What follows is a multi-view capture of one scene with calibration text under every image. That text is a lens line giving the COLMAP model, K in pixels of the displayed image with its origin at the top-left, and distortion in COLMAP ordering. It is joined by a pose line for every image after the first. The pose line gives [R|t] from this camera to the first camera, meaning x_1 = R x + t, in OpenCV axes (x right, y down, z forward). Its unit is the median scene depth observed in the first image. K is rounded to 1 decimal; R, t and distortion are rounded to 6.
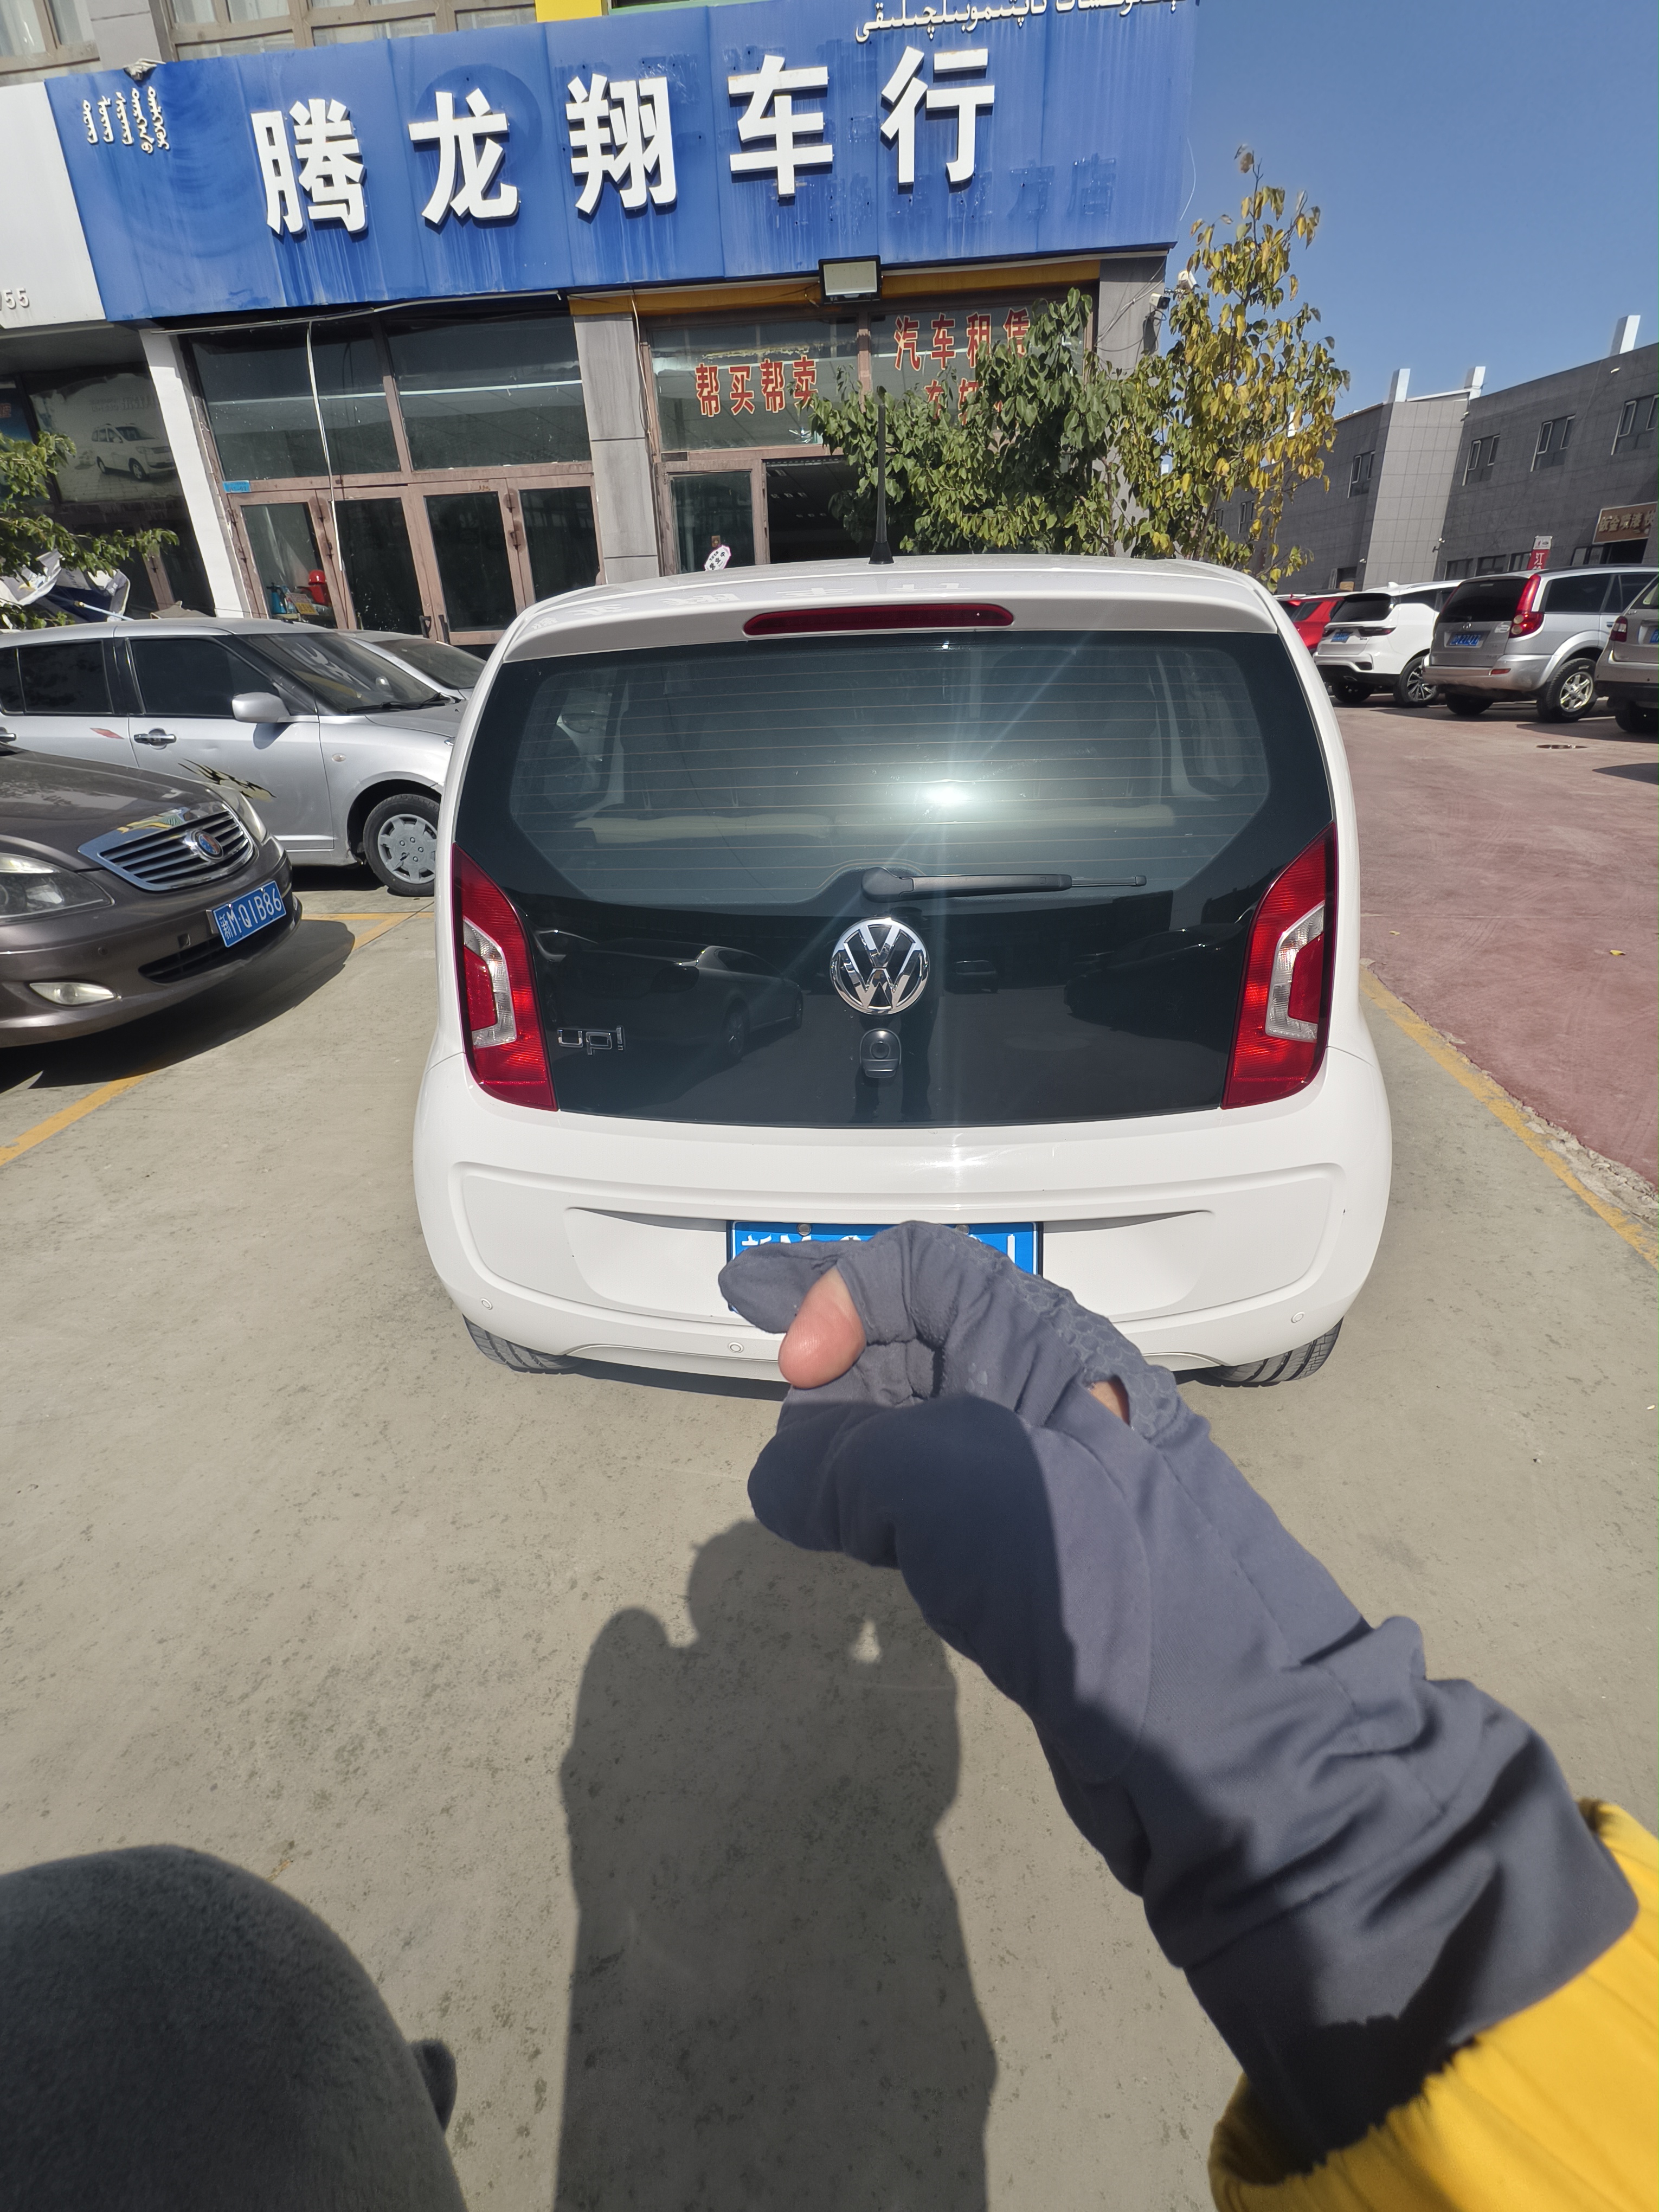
lens RADIAL K [[1009.3, 0, 827.8], [0, 1009.3, 1110.1], [0, 0, 1]] dist [0.013500, -0.008230]
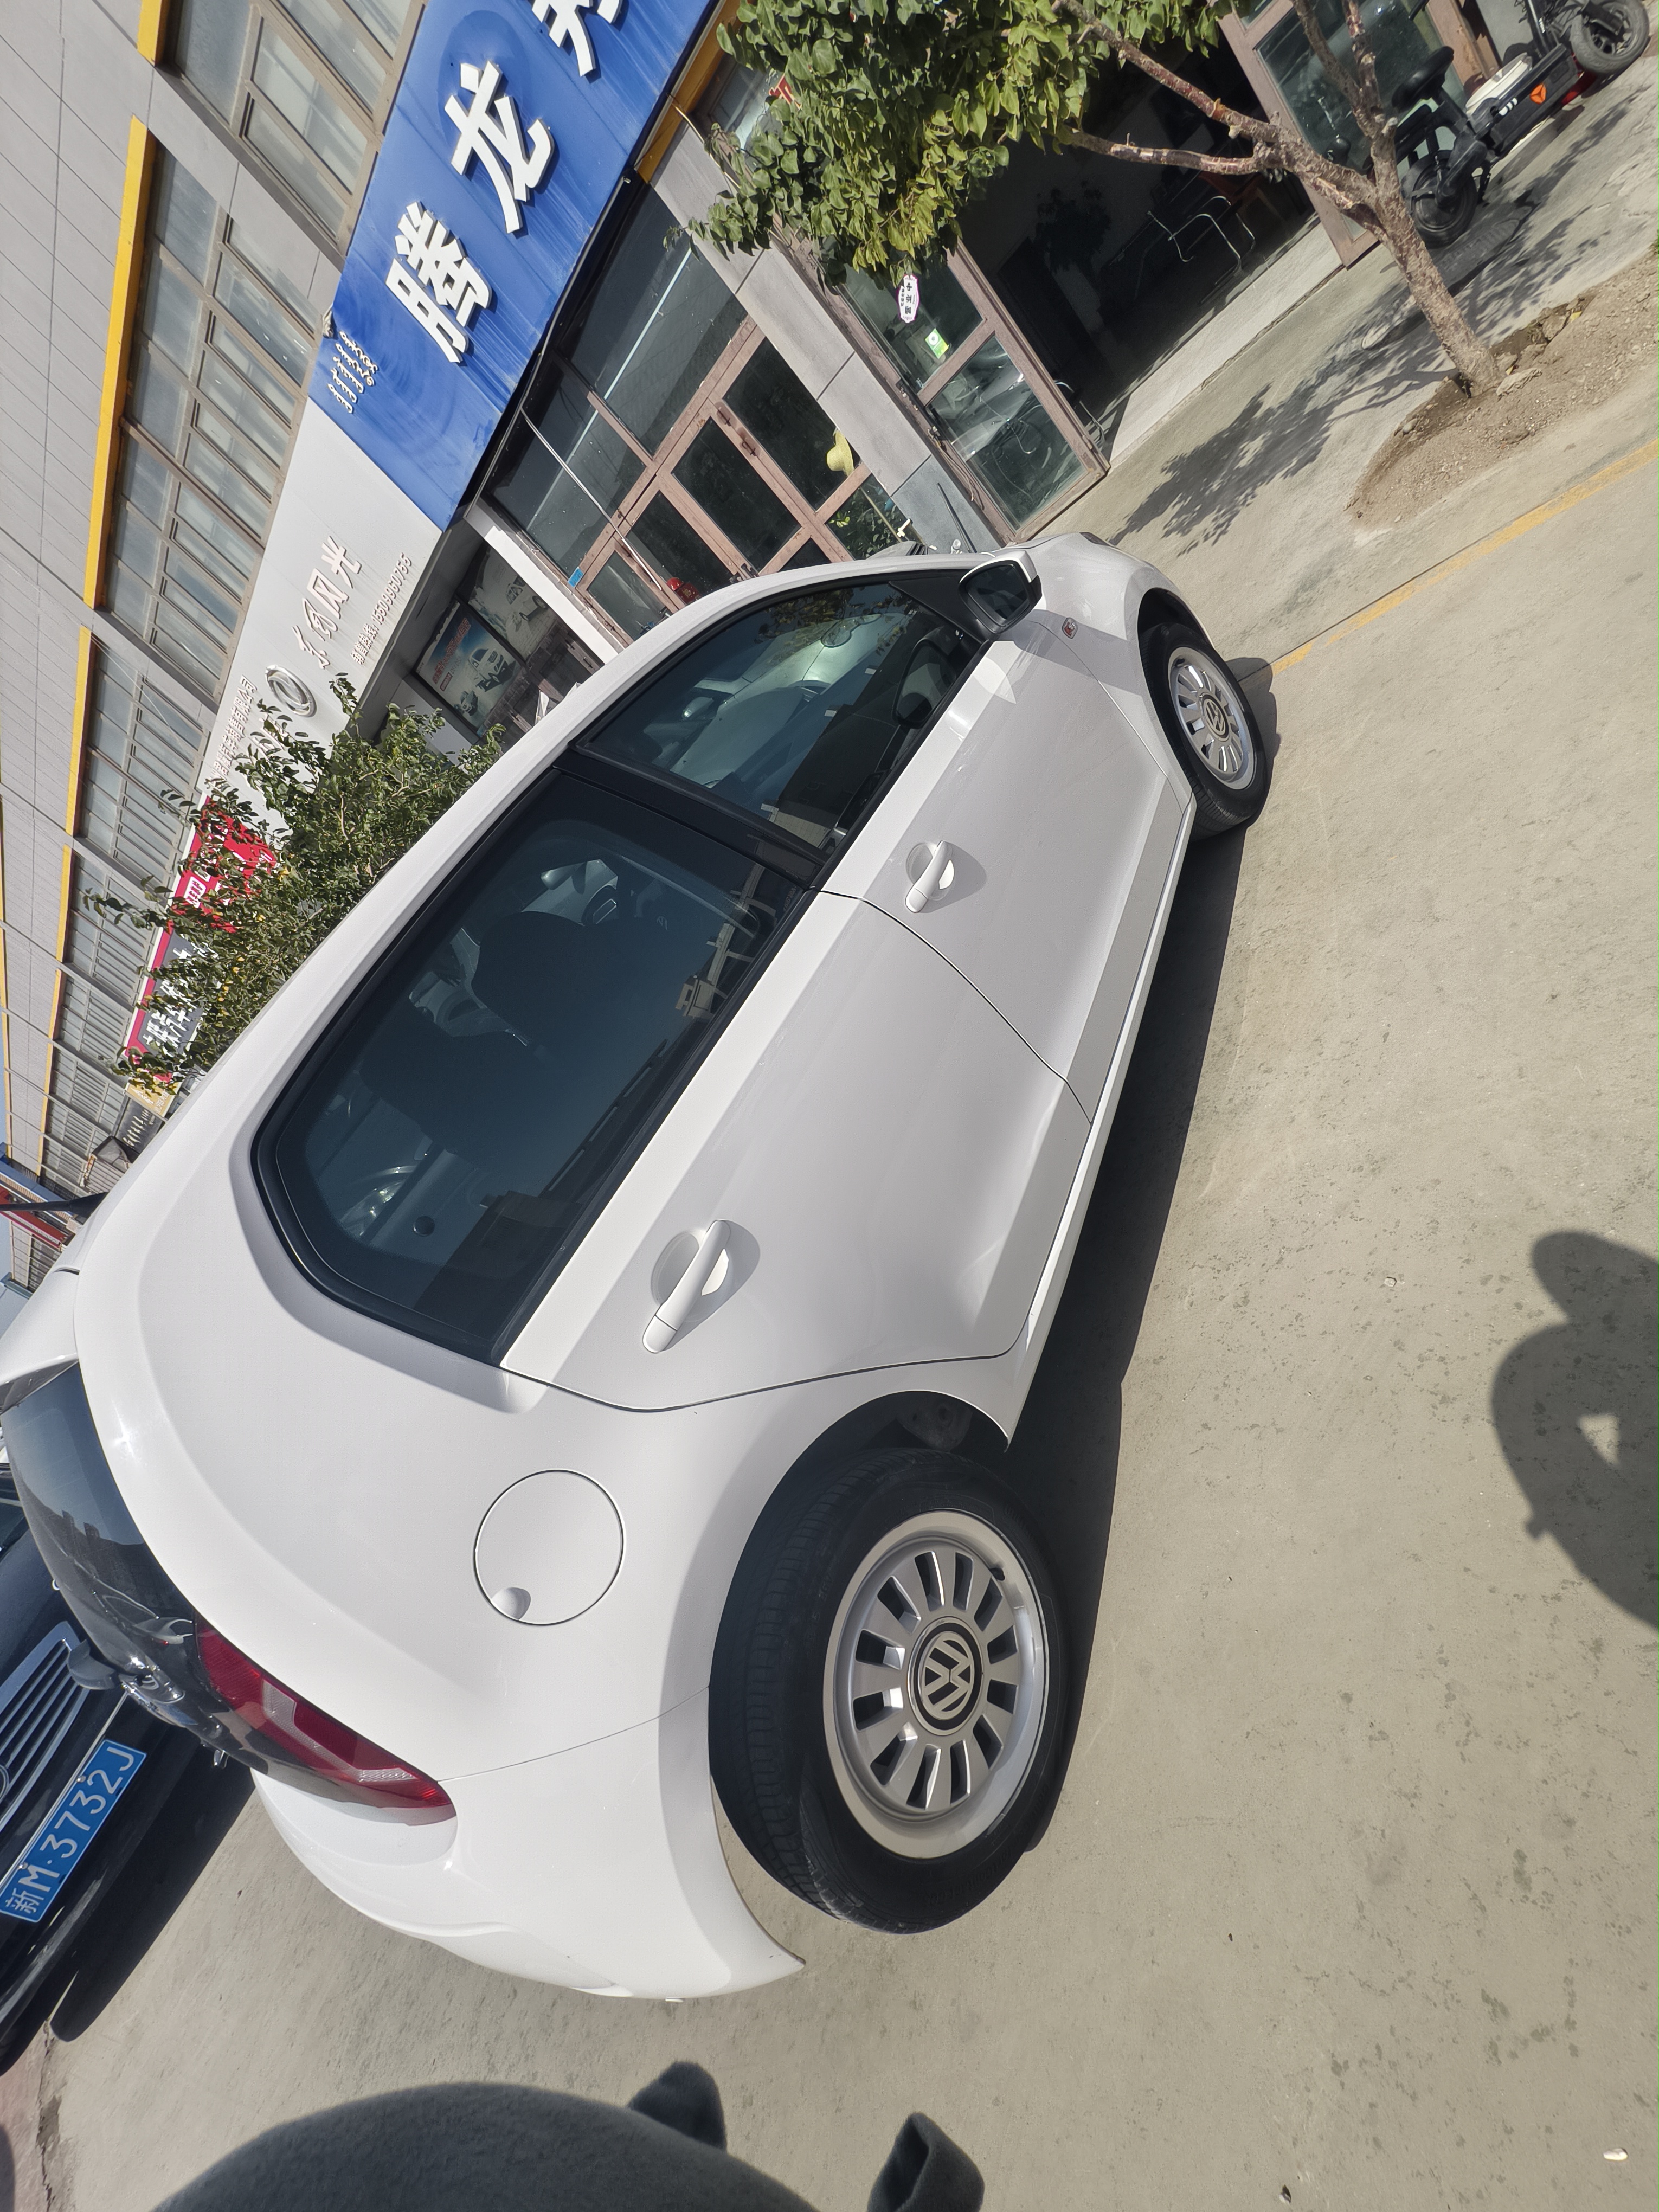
lens RADIAL K [[1009.3, 0, 830.0], [0, 1009.3, 1109.7], [0, 0, 1]] dist [0.013500, -0.008230]
pose [[0.673019, -0.261798, -0.691743, 0.266379], [0.446790, 0.889238, 0.098154, -0.087838], [0.589427, -0.375123, 0.715442, 0.165401]]
